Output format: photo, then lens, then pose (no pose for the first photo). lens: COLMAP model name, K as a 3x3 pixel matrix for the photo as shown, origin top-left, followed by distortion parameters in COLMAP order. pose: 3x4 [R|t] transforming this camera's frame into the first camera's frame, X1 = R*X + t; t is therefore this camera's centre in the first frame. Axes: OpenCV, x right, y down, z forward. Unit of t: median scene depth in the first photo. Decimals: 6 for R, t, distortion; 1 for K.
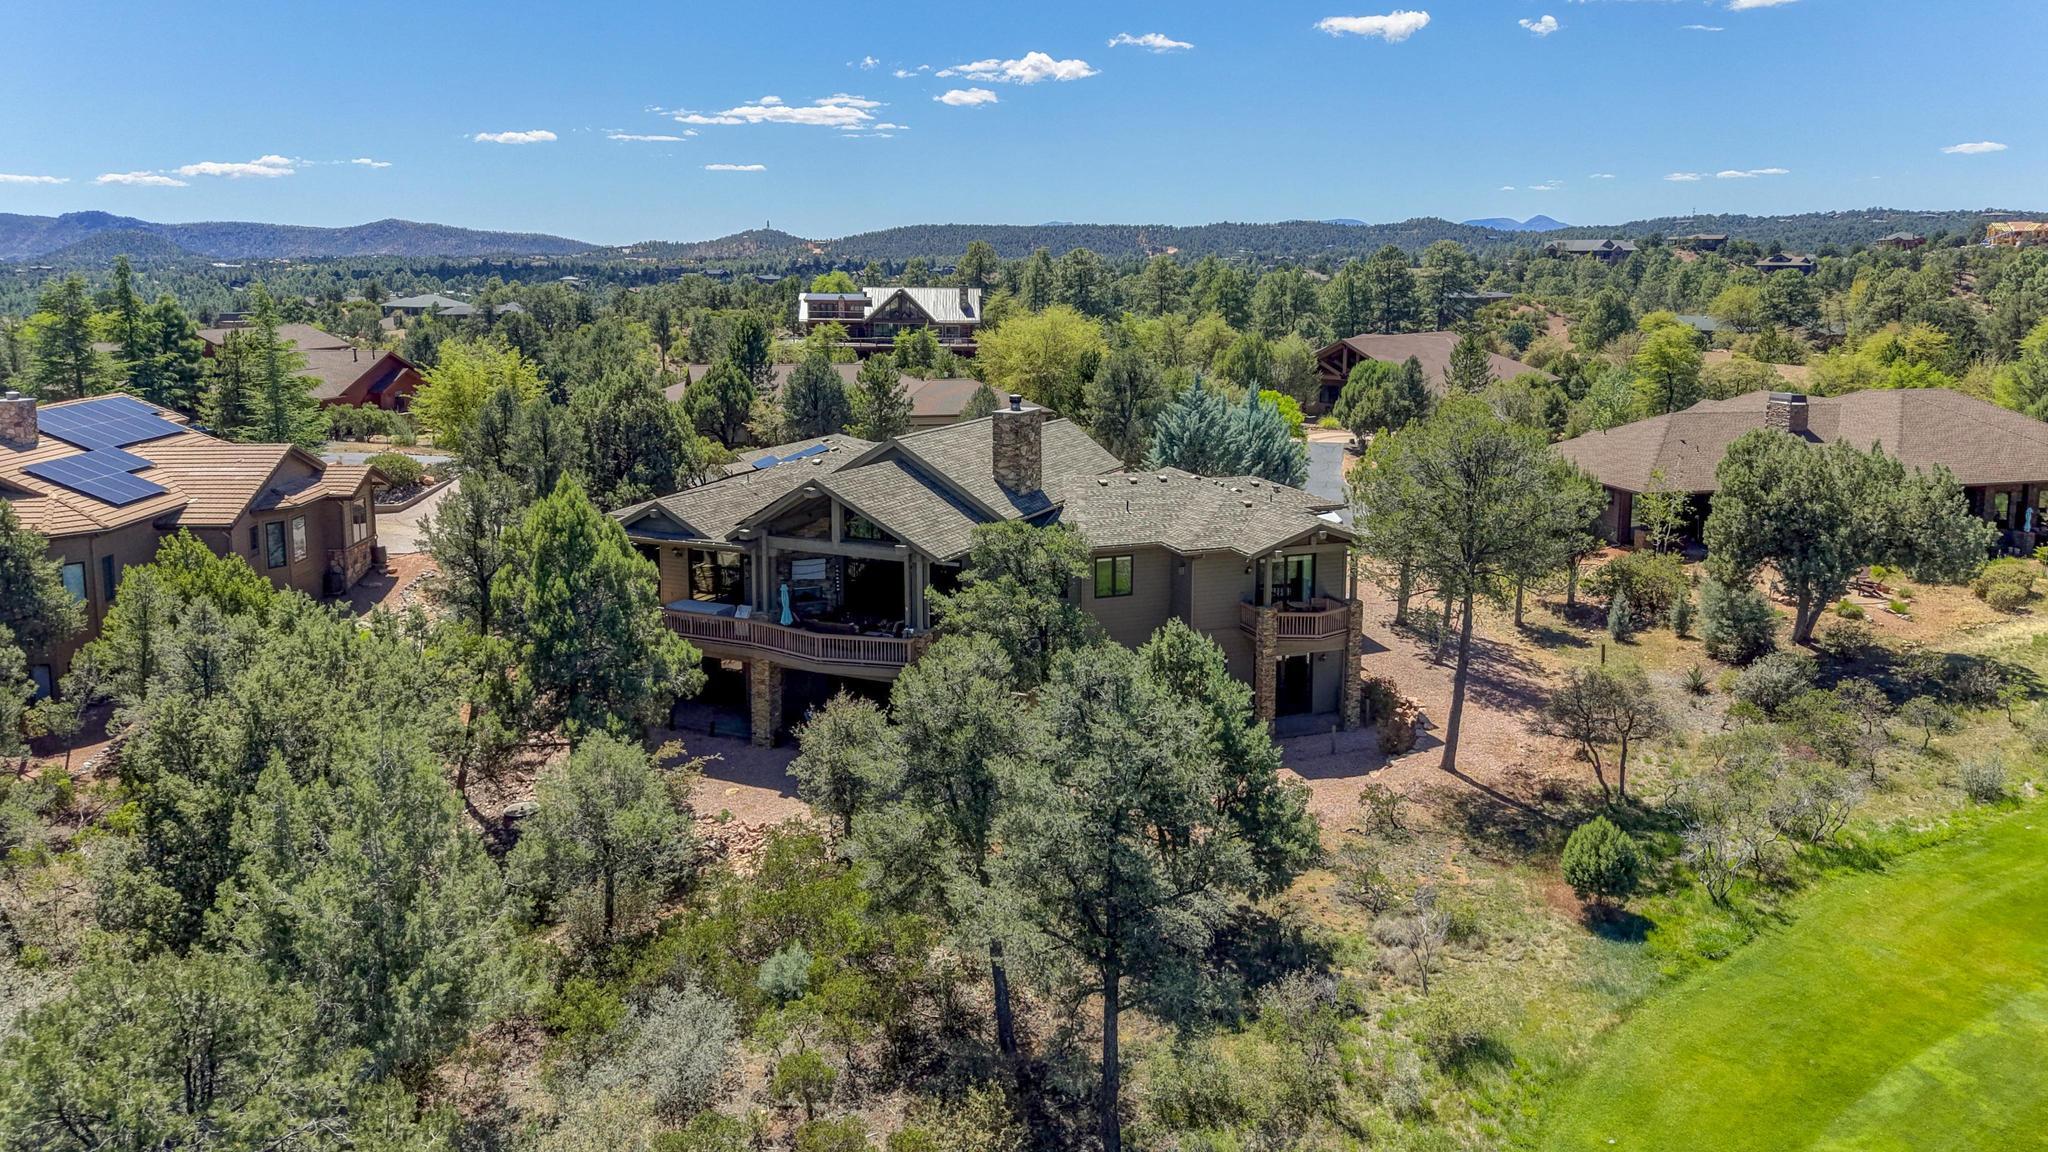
lens RADIAL K [[1422.7, 0, 1008.1], [0, 1422.7, 472.9], [0, 0, 1]] dist [0.015612, -0.004630]
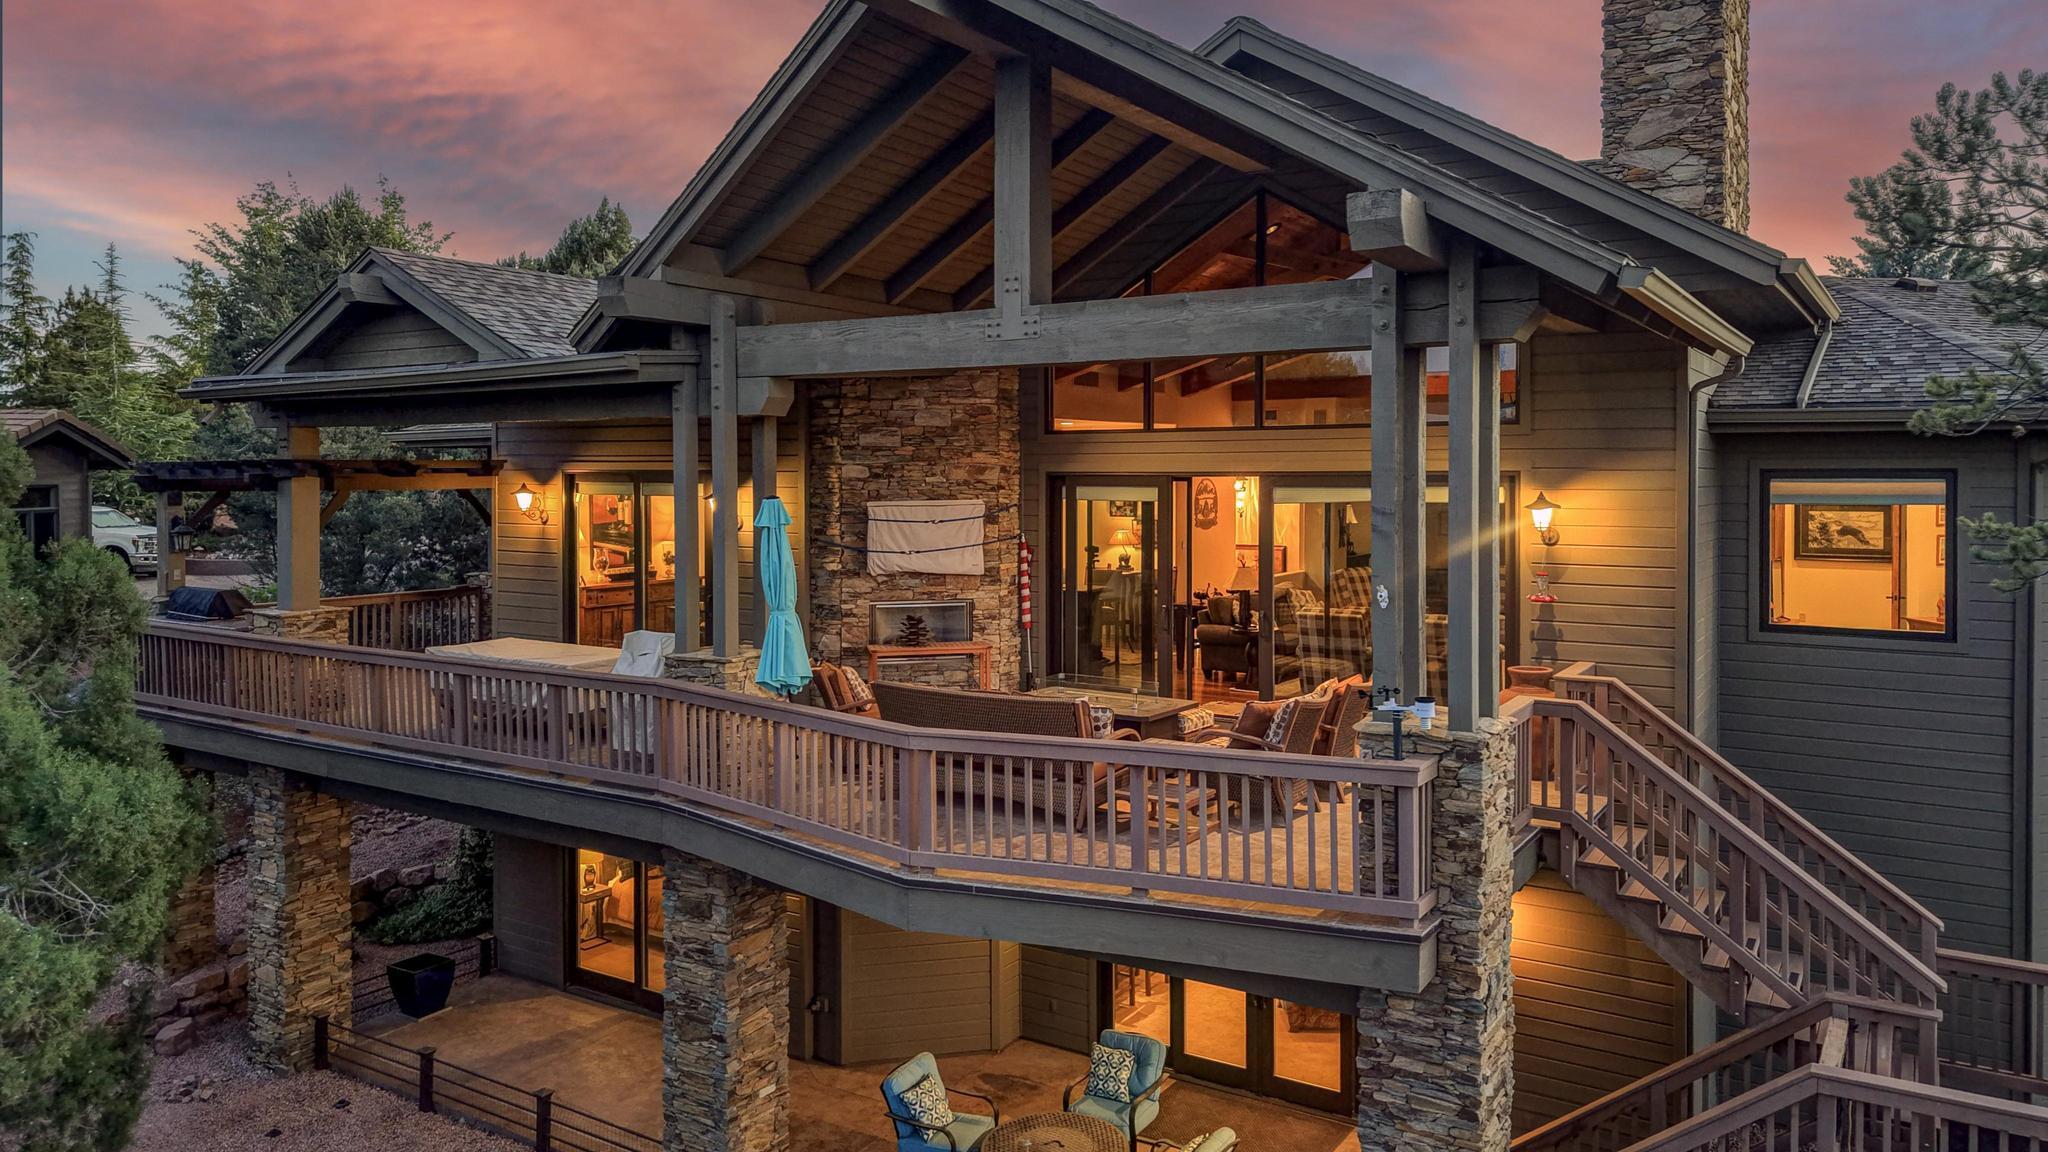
lens RADIAL K [[1422.7, 0, 1008.1], [0, 1422.7, 472.9], [0, 0, 1]] dist [0.015612, -0.004630]
pose [[0.989863, -0.005162, -0.141933, -0.086557], [-0.014561, 0.990384, -0.137575, 0.098049], [0.141278, 0.138247, 0.980269, 0.750166]]
